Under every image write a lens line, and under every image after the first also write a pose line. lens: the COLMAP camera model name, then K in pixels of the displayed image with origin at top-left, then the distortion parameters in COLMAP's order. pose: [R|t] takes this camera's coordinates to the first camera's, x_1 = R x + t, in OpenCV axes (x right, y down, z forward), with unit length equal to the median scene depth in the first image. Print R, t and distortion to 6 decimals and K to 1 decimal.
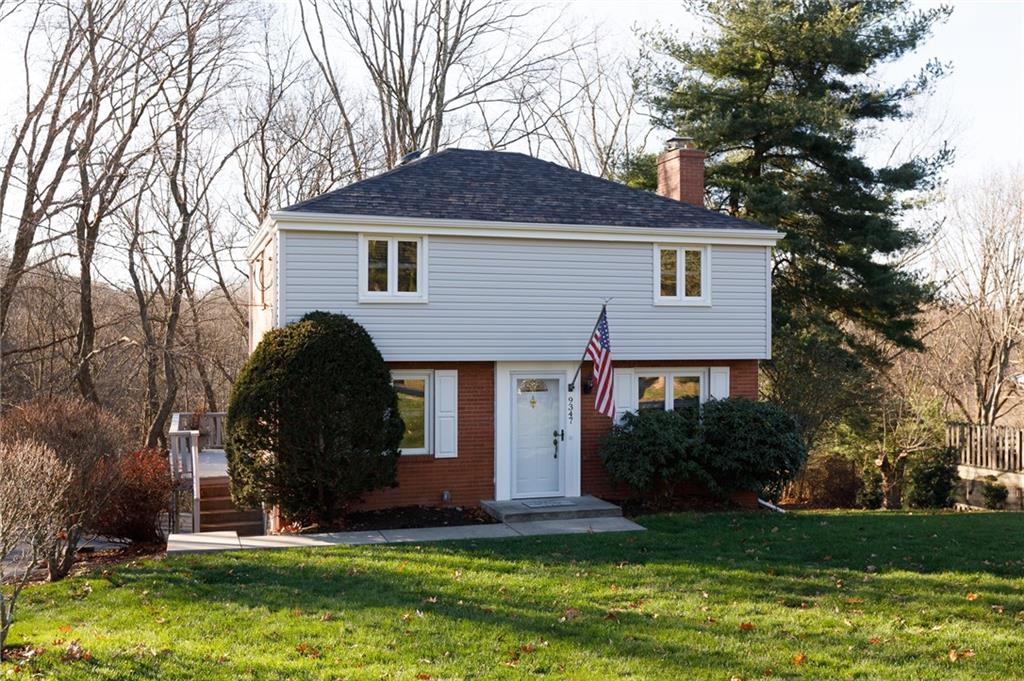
lens RADIAL K [[1020.8, 0, 511.8], [0, 1020.8, 338.0], [0, 0, 1]] dist [0.009253, 0.000000]
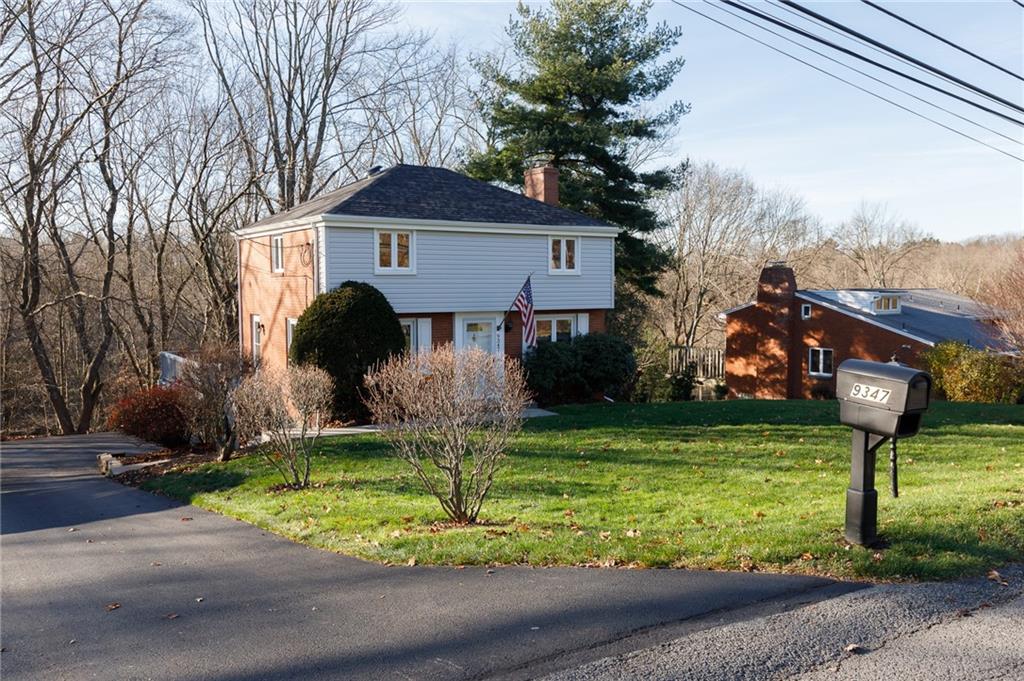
lens RADIAL K [[852.5, 0, 511.9], [0, 852.5, 343.0], [0, 0, 1]] dist [0.012066, -0.002989]
pose [[0.964354, -0.020662, 0.263806, -0.251321], [0.001751, 0.997423, 0.071720, -0.020931], [-0.264608, -0.068701, 0.961906, -0.241584]]
